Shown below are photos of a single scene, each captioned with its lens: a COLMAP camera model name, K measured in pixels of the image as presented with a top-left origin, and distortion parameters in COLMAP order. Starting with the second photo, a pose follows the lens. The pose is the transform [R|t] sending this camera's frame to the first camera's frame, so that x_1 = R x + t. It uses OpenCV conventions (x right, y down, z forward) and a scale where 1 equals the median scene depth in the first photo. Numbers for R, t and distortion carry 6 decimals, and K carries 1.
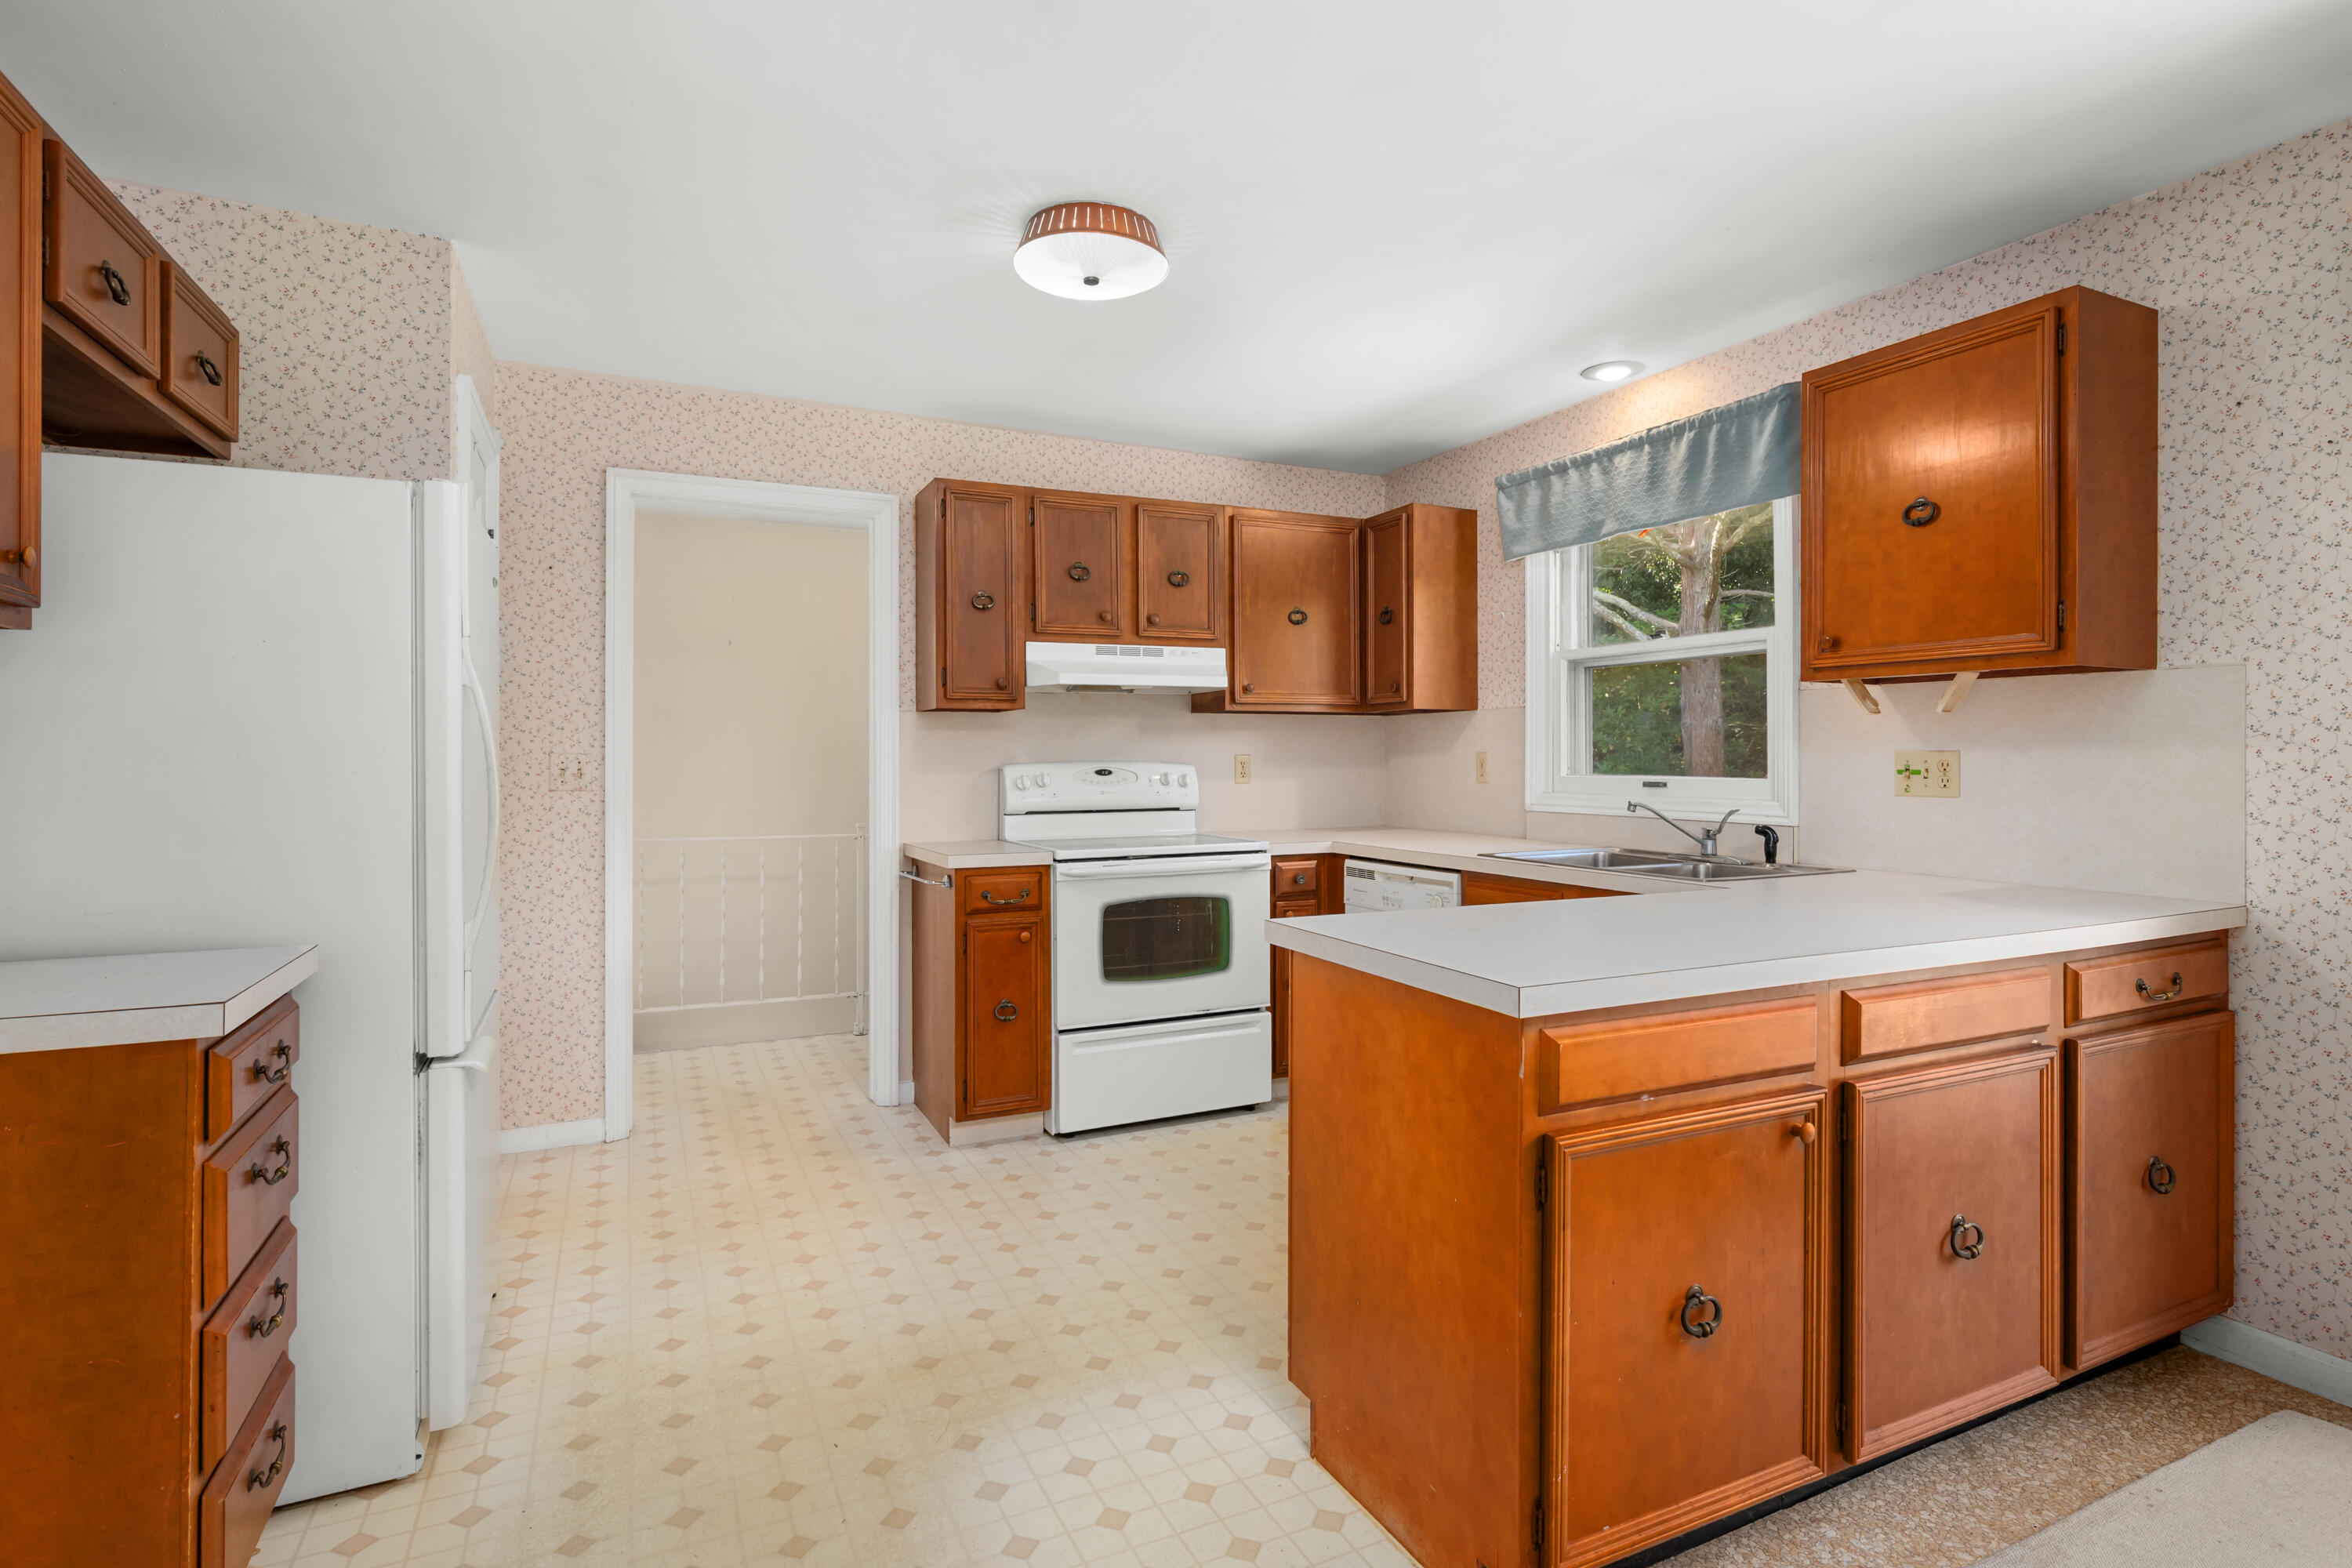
lens RADIAL K [[1167.0, 0, 1189.4], [0, 1167.0, 759.0], [0, 0, 1]] dist [-0.004275, -0.000175]
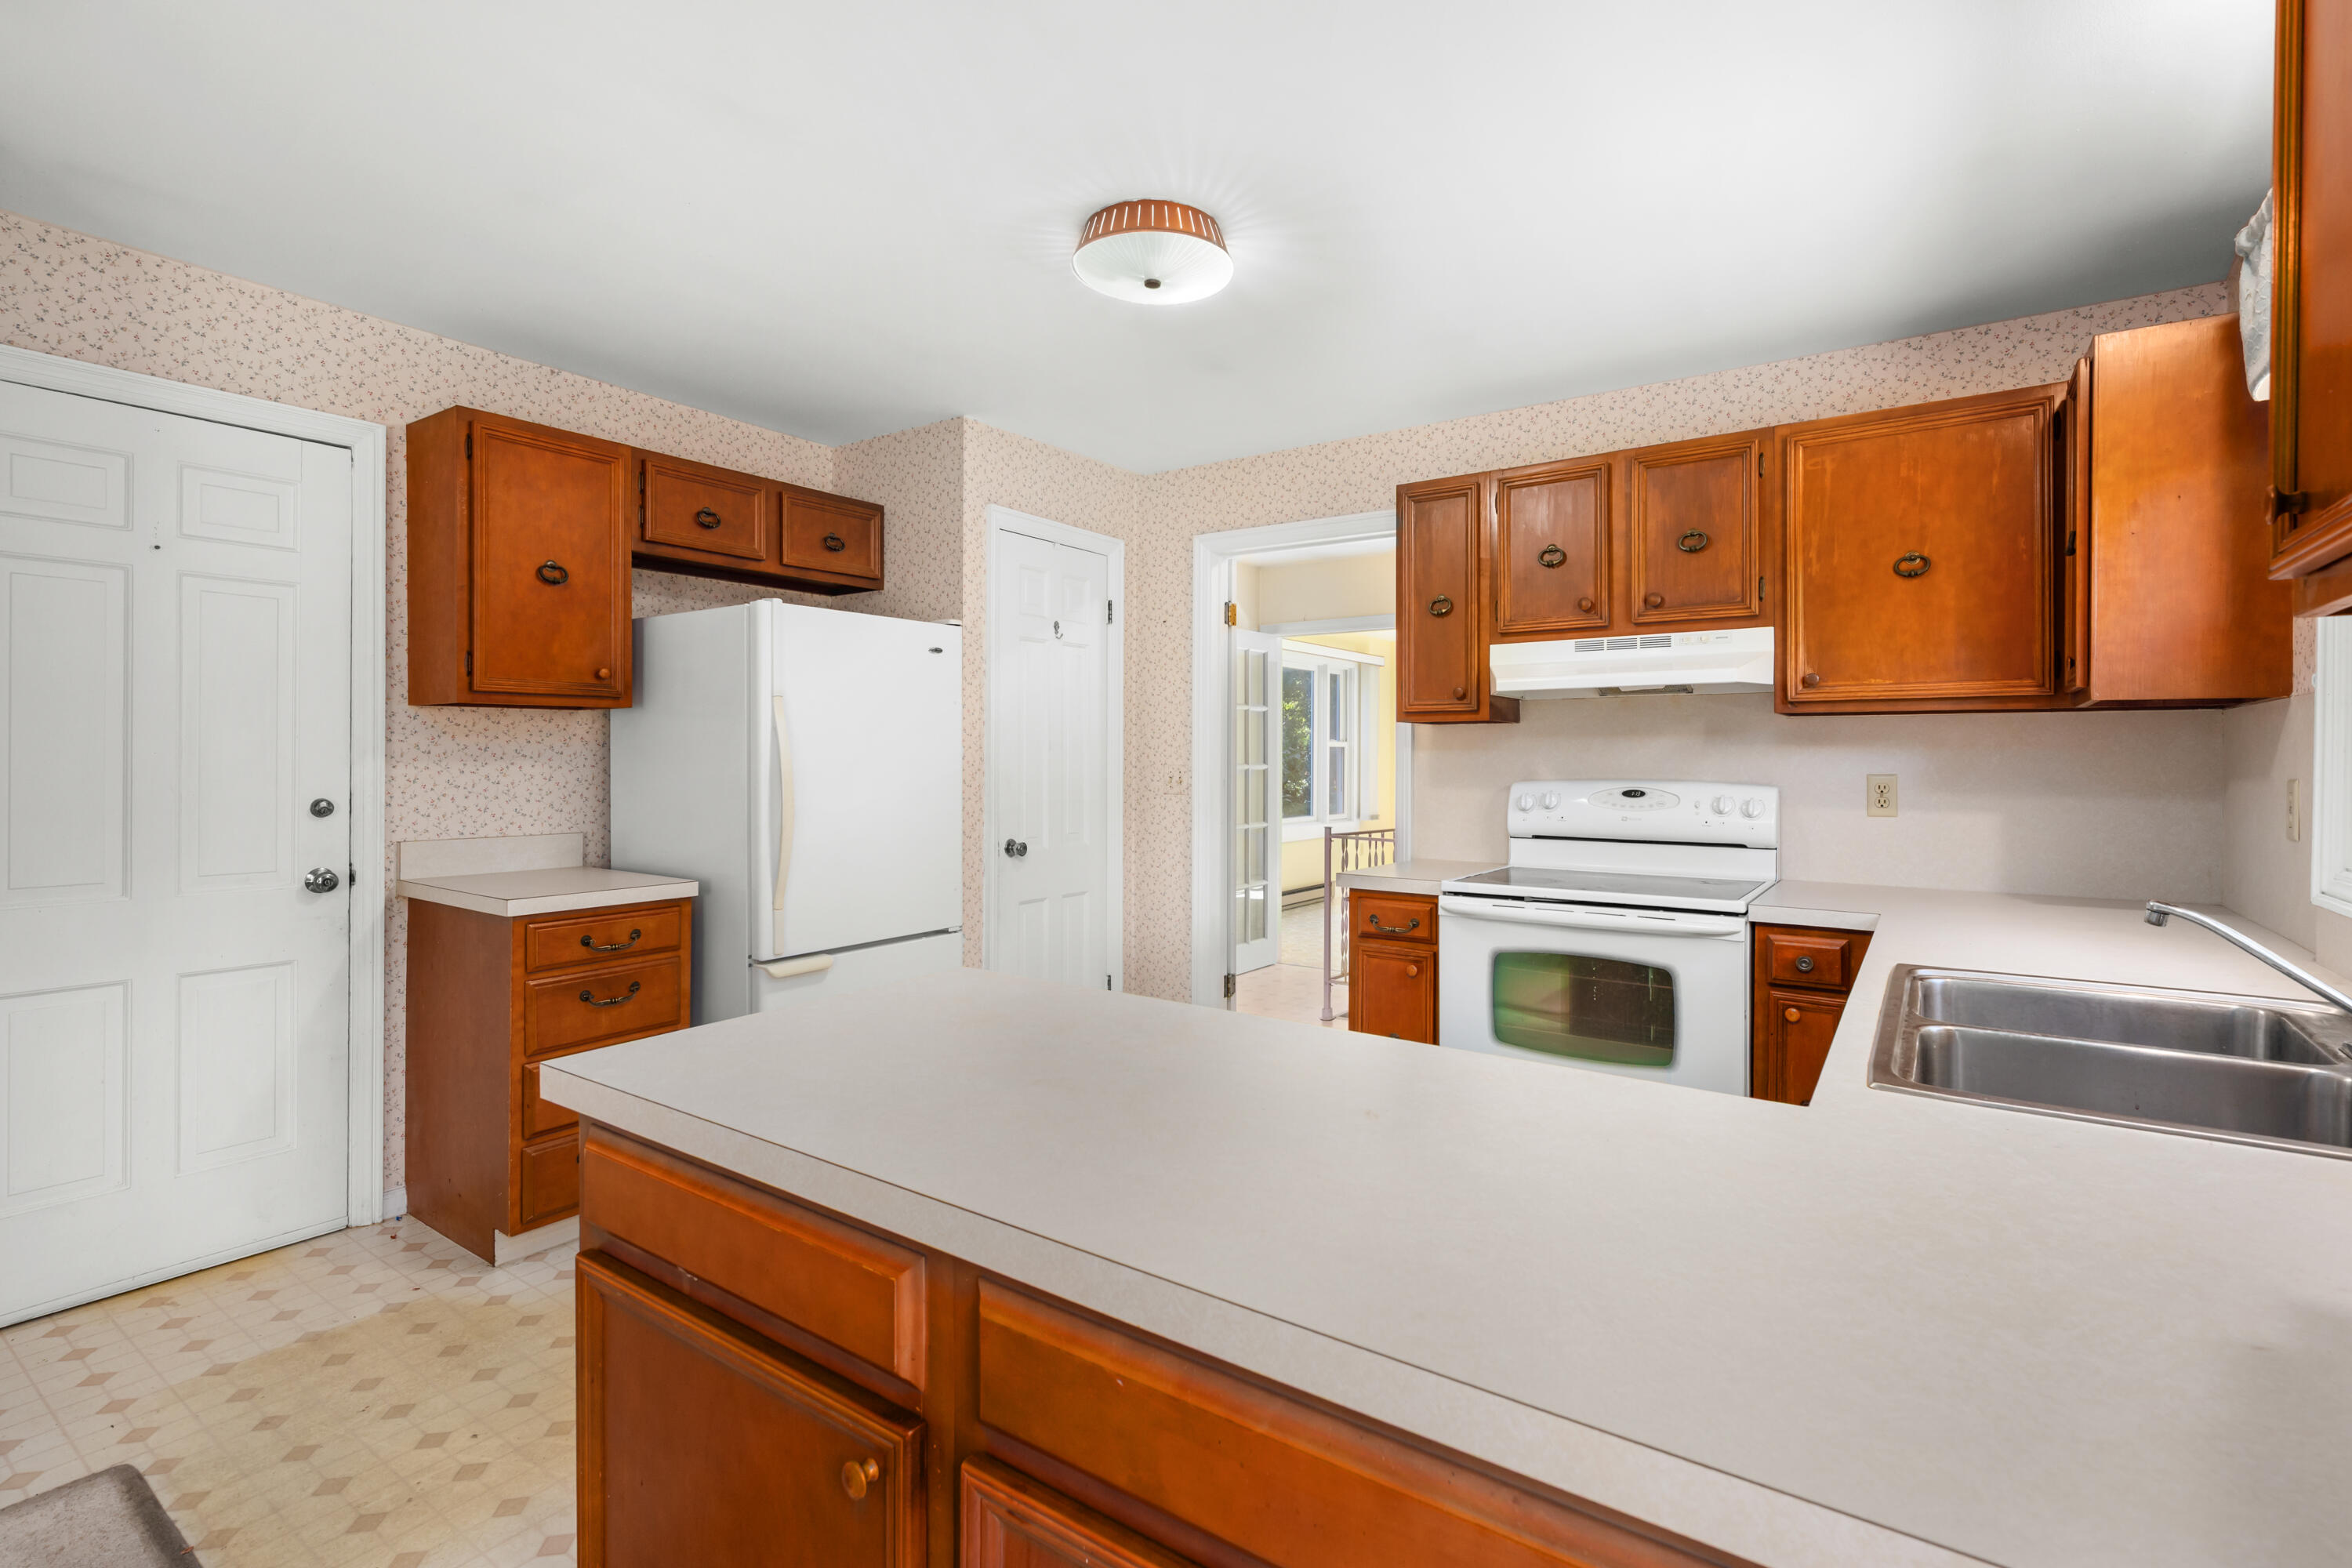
lens RADIAL K [[1084.4, 0, 1186.3], [0, 1084.4, 764.6], [0, 0, 1]] dist [-0.002314, -0.000190]
pose [[0.492670, 0.012066, -0.870132, 0.459870], [-0.004998, 0.999927, 0.011037, -0.016688], [0.870202, -0.001089, 0.492695, 0.381190]]
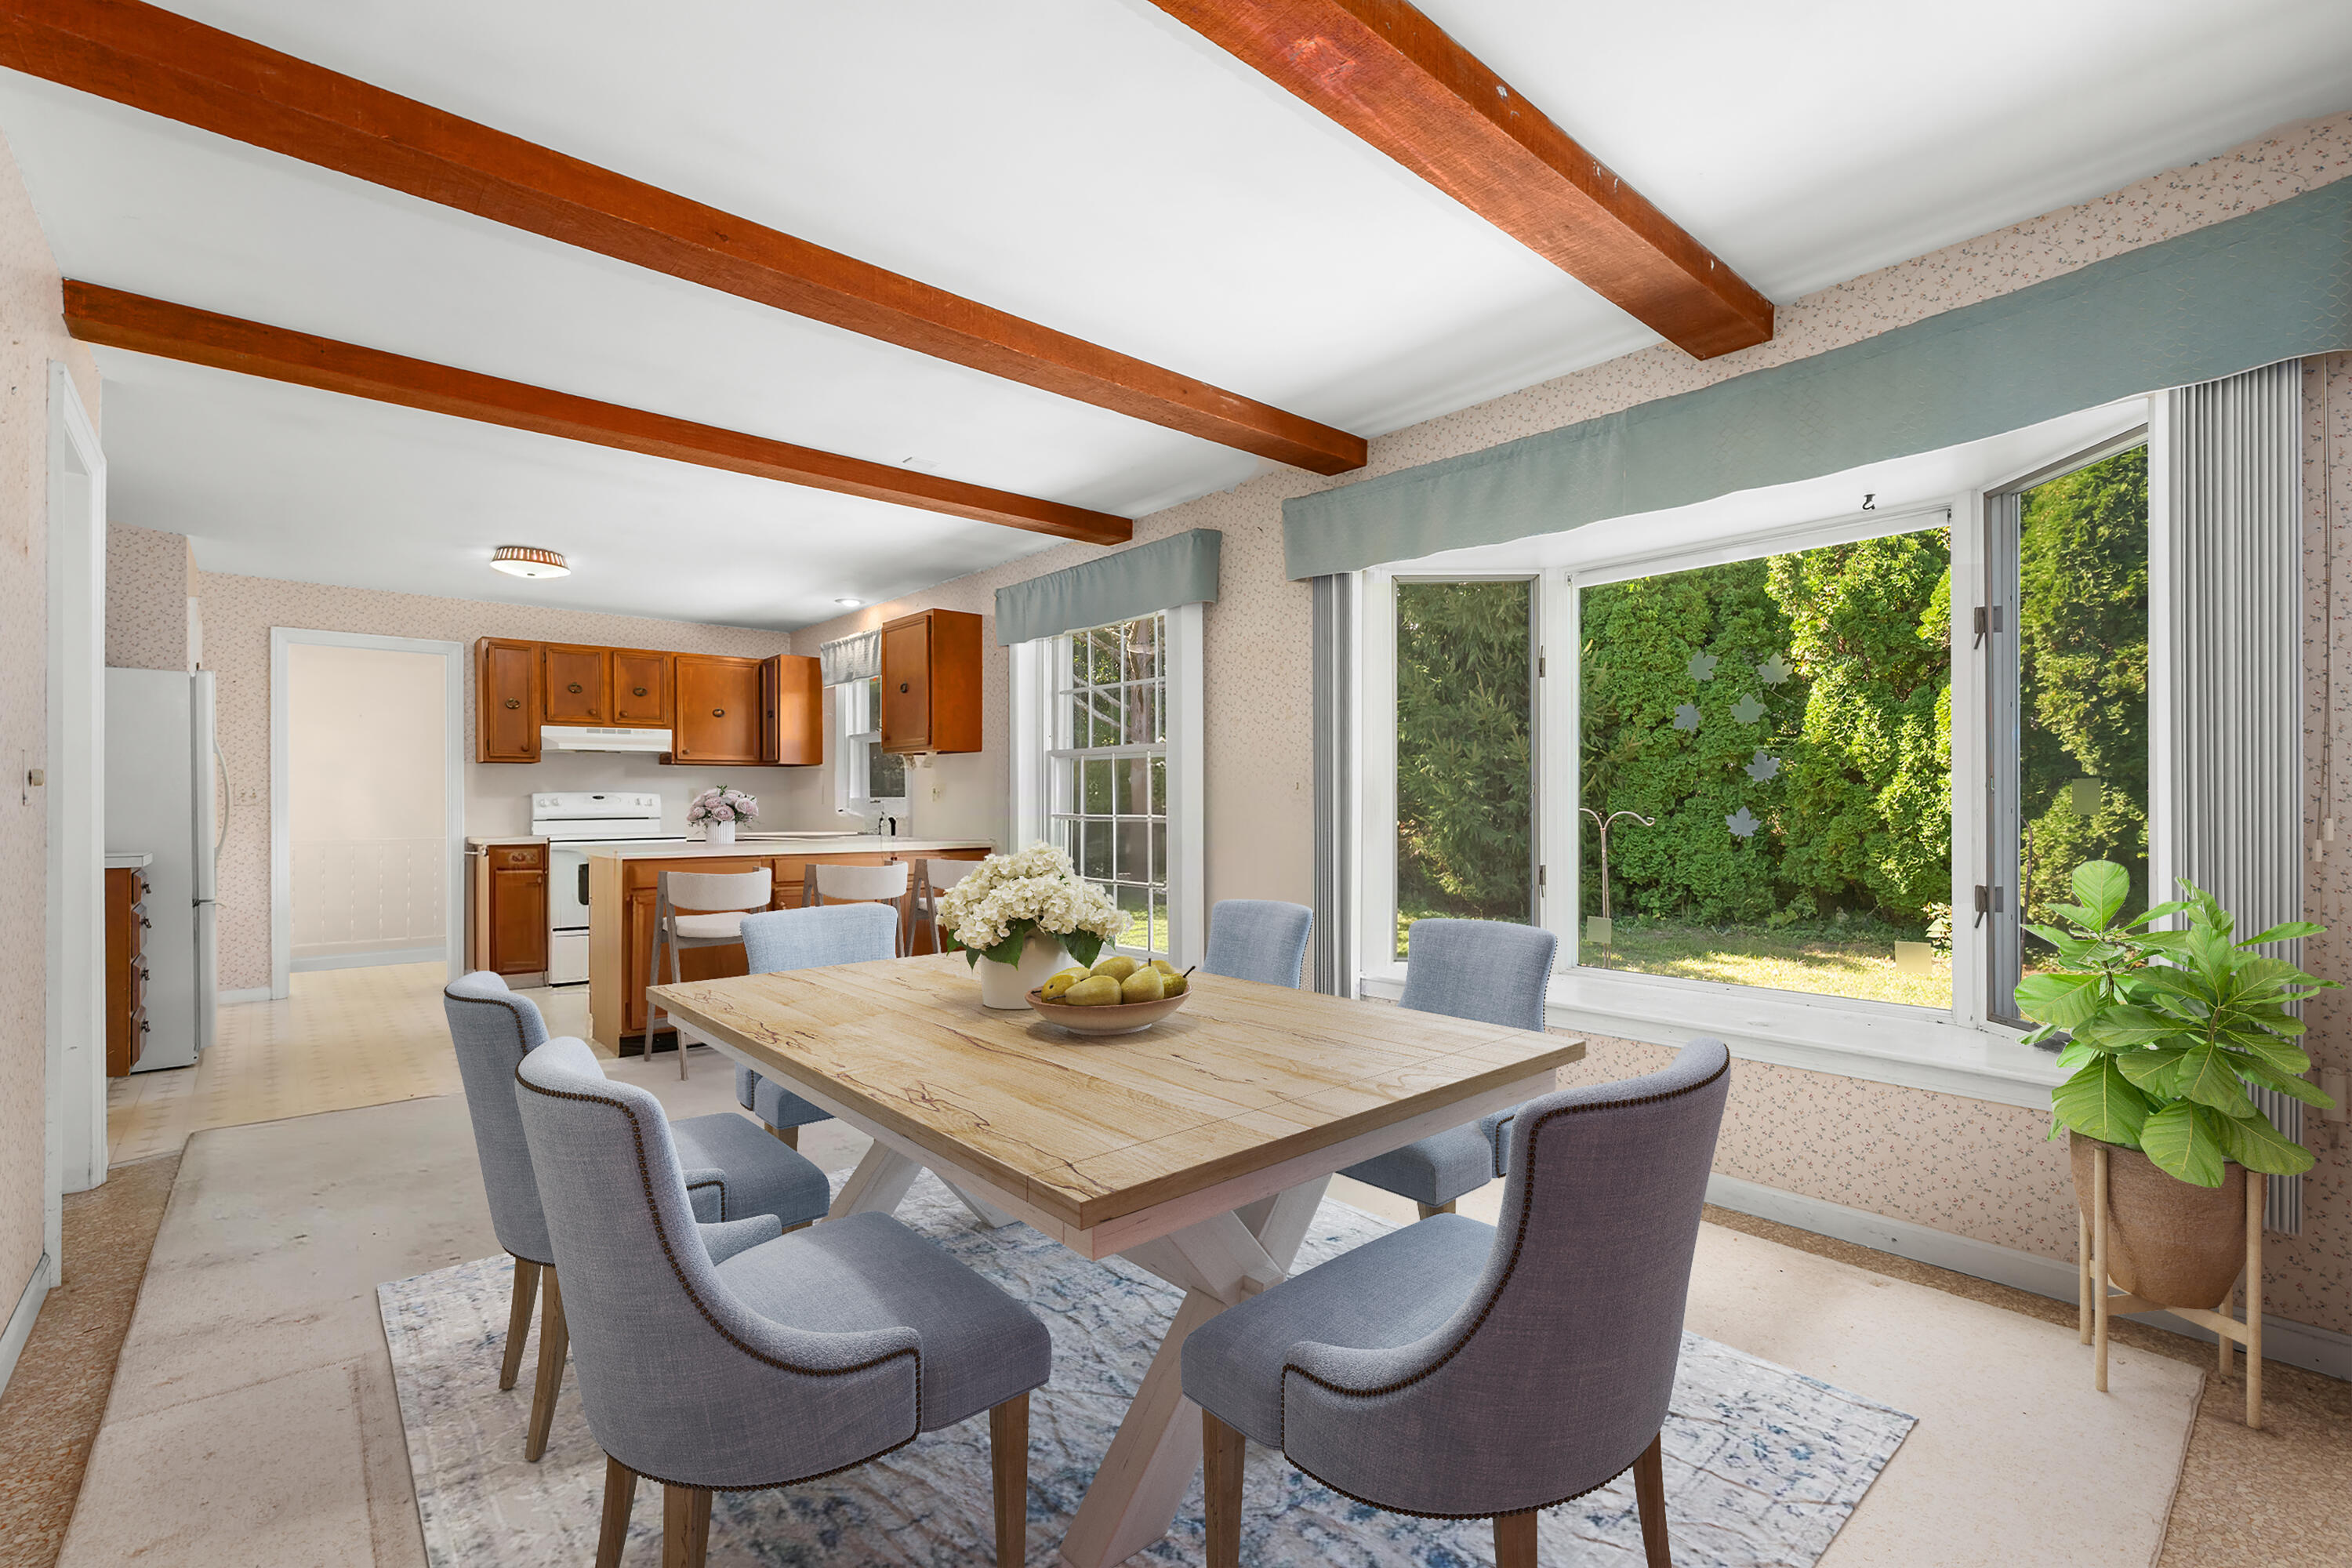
lens RADIAL K [[1047.9, 0, 1170.2], [0, 1047.9, 806.5], [0, 0, 1]] dist [-0.000172, 0.000073]
pose [[0.965169, -0.002634, 0.261614, 0.376913], [0.002252, 0.999996, 0.001758, 0.025902], [-0.261618, -0.001107, 0.965171, -0.837909]]
